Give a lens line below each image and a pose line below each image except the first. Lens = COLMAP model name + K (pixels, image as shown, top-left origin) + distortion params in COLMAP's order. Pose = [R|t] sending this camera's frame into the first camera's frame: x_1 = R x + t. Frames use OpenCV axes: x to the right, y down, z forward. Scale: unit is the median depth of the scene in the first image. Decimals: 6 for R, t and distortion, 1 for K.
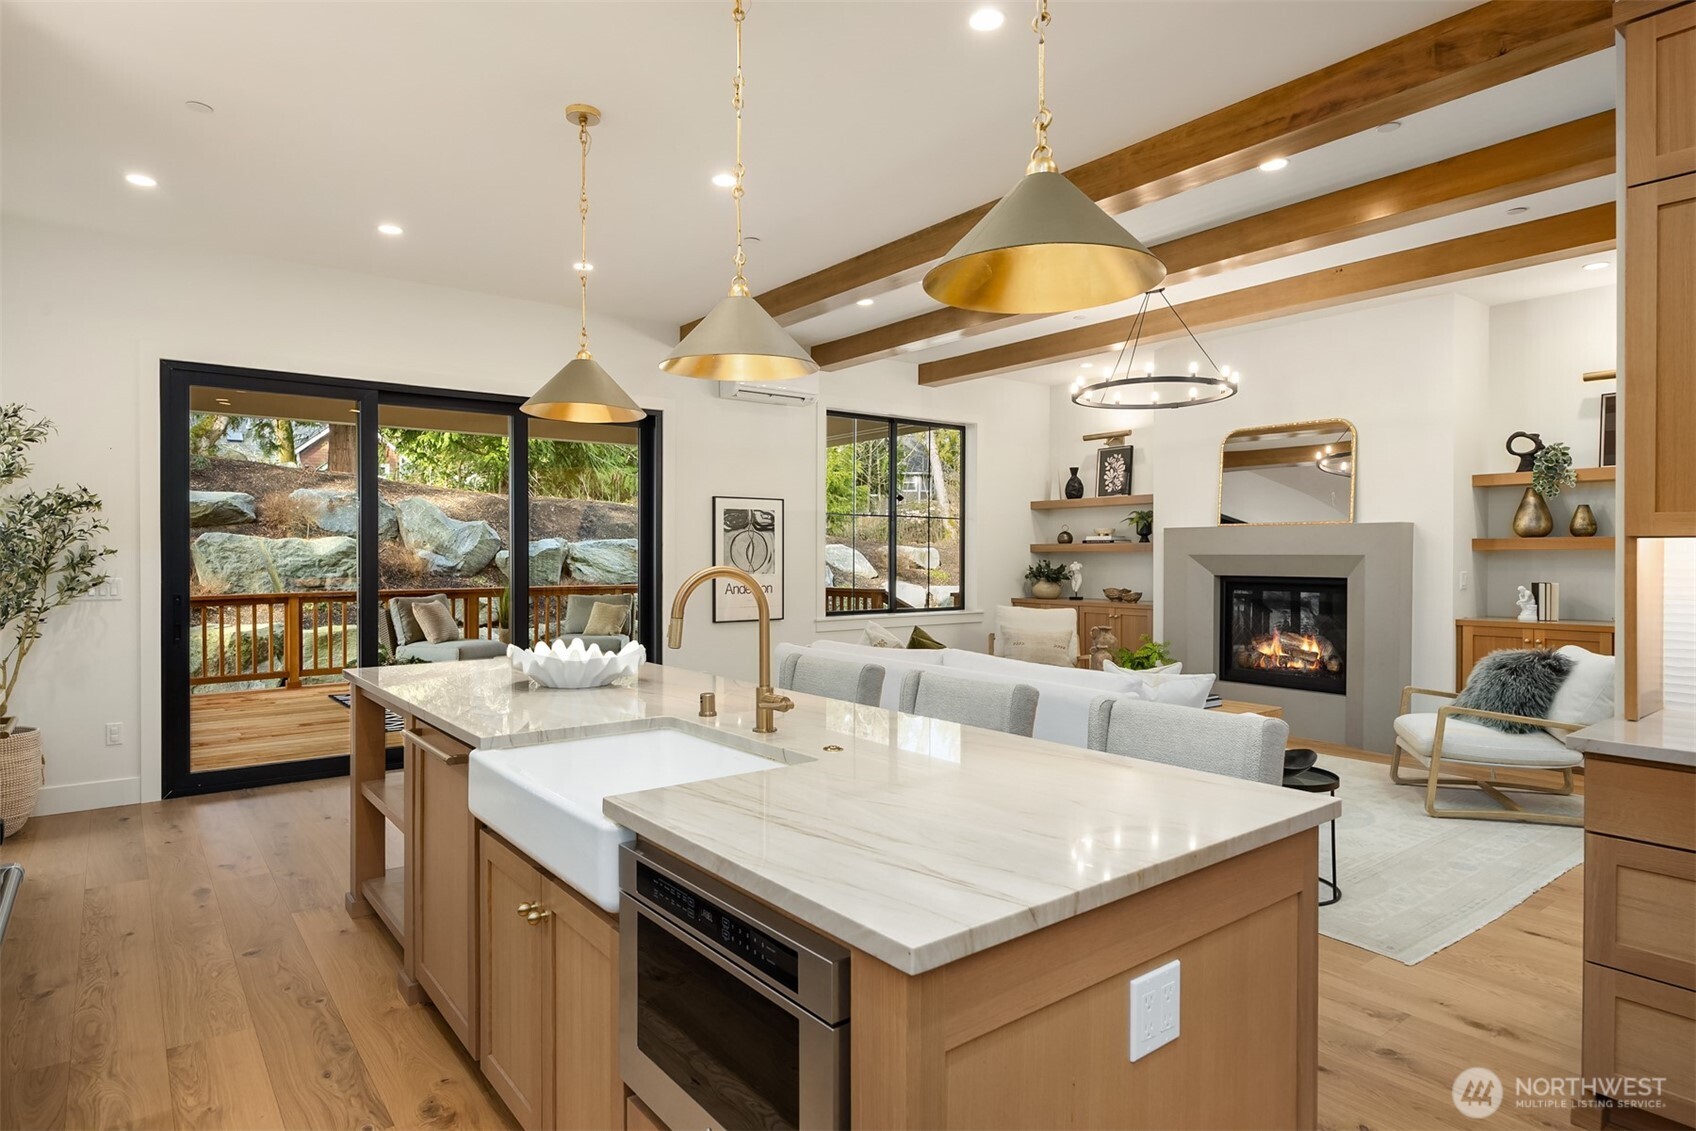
lens RADIAL K [[968.1, 0, 842.7], [0, 968.1, 551.2], [0, 0, 1]] dist [-0.007635, -0.001162]
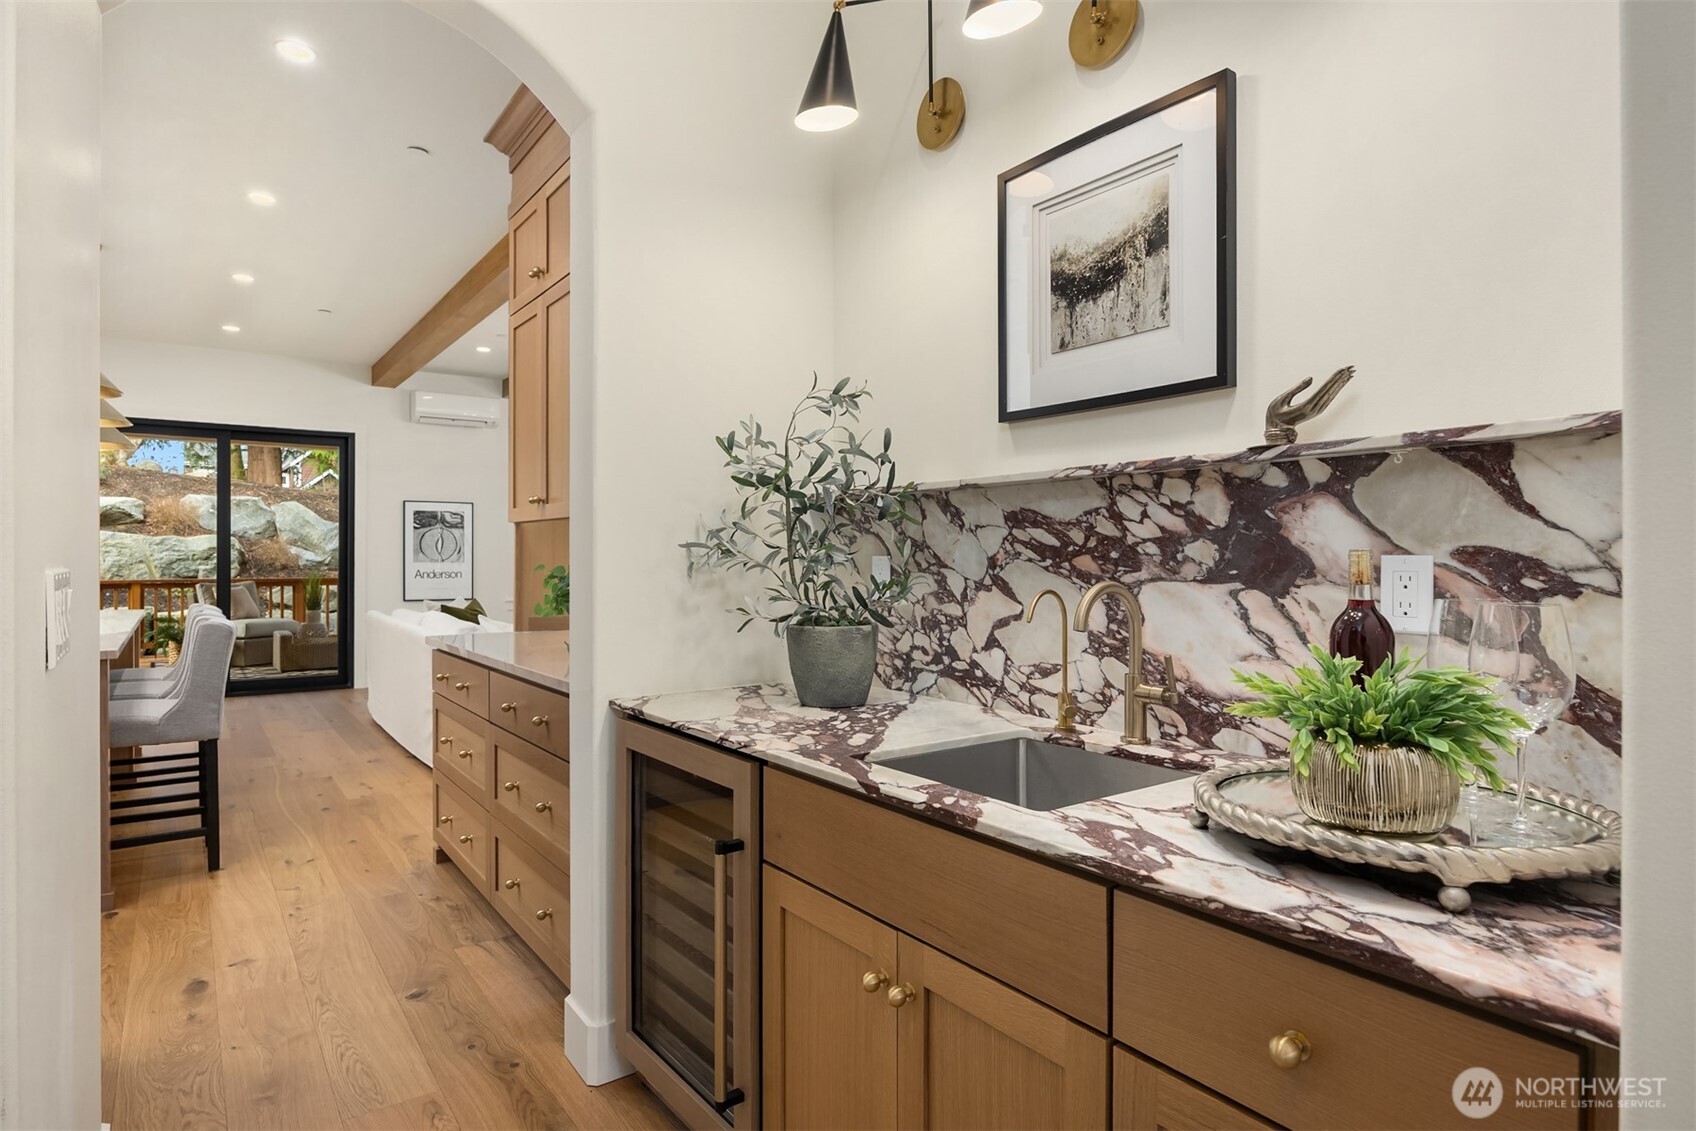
lens RADIAL K [[968.1, 0, 861.0], [0, 968.1, 562.7], [0, 0, 1]] dist [-0.007635, -0.001162]
pose [[0.998894, 0.001774, -0.046978, 0.501509], [-0.001370, 0.999962, 0.008624, 0.011924], [0.046991, -0.008550, 0.998859, -0.218964]]
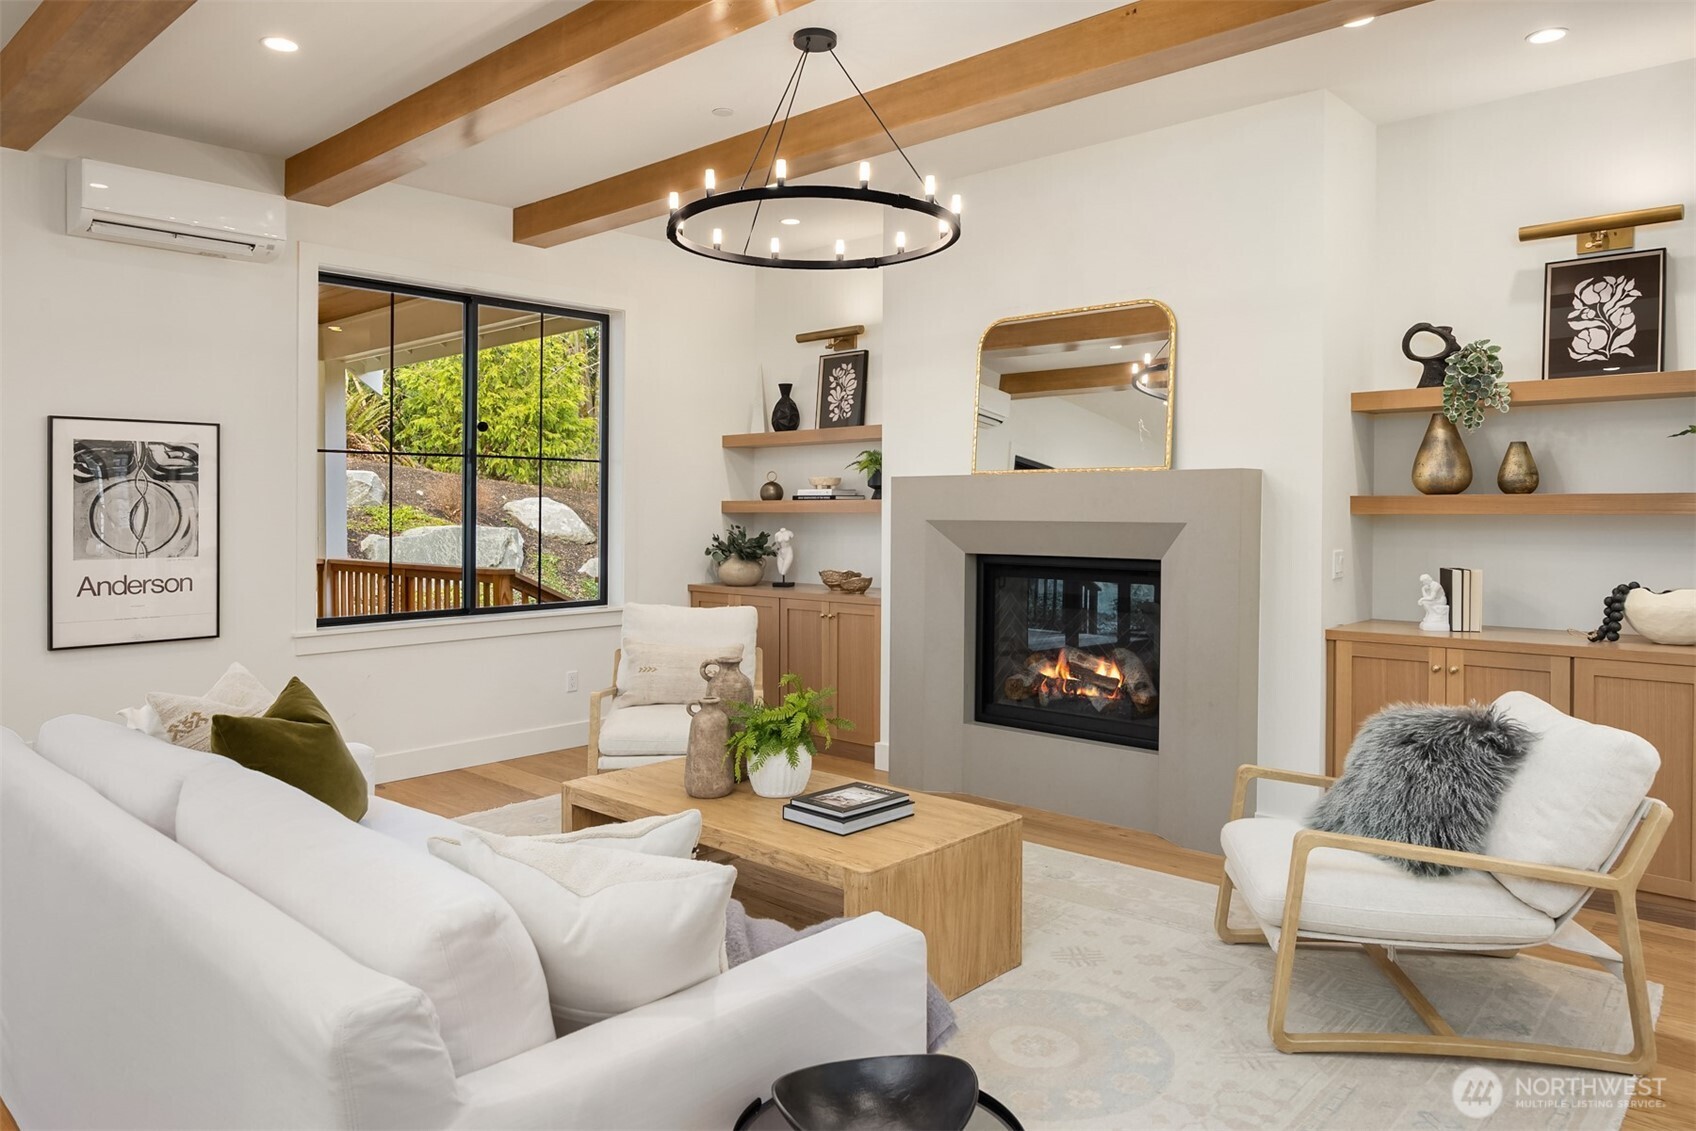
lens RADIAL K [[1089.4, 0, 842.4], [0, 1089.4, 511.7], [0, 0, 1]] dist [-0.008744, -0.000477]
pose [[0.989033, -0.001666, 0.147689, 0.206956], [0.000287, 0.999956, 0.009361, -0.008630], [-0.147698, -0.009216, 0.988990, 0.326561]]
